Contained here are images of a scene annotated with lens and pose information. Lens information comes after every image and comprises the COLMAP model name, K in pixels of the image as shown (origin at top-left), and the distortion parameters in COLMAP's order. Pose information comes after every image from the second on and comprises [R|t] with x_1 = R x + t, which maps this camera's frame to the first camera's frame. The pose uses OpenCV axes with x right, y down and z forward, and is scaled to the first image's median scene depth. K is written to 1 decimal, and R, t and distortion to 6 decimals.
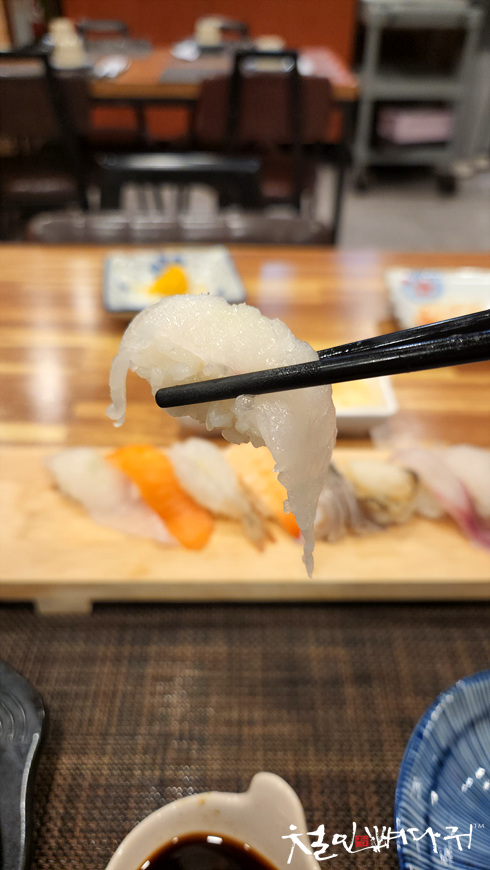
lens RADIAL K [[626.7, 0, 246.8], [0, 626.7, 447.9], [0, 0, 1]] dist [0.005464, -0.028198]
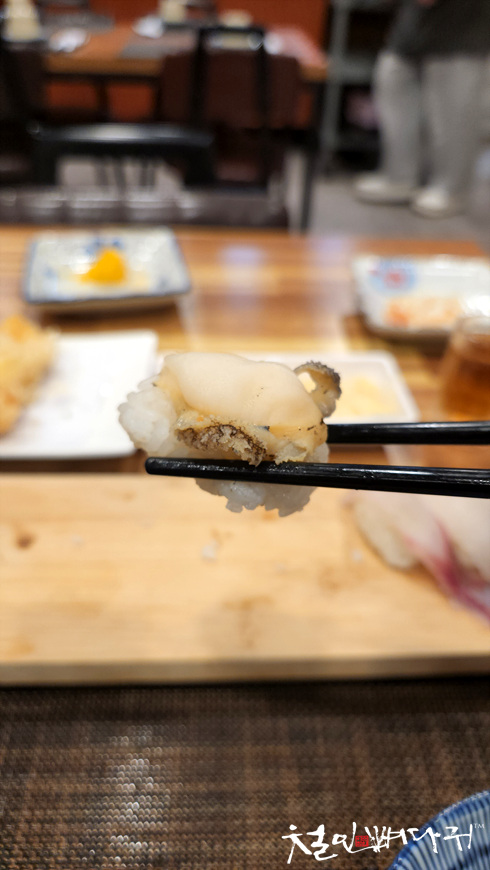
lens RADIAL K [[636.8, 0, 248.7], [0, 636.8, 434.5], [0, 0, 1]] dist [0.000033, -0.036345]
pose [[0.998856, 0.001475, 0.047794, 0.064042], [-0.001245, 0.999987, -0.004845, -0.055628], [-0.047801, 0.004780, 0.998845, 0.208258]]
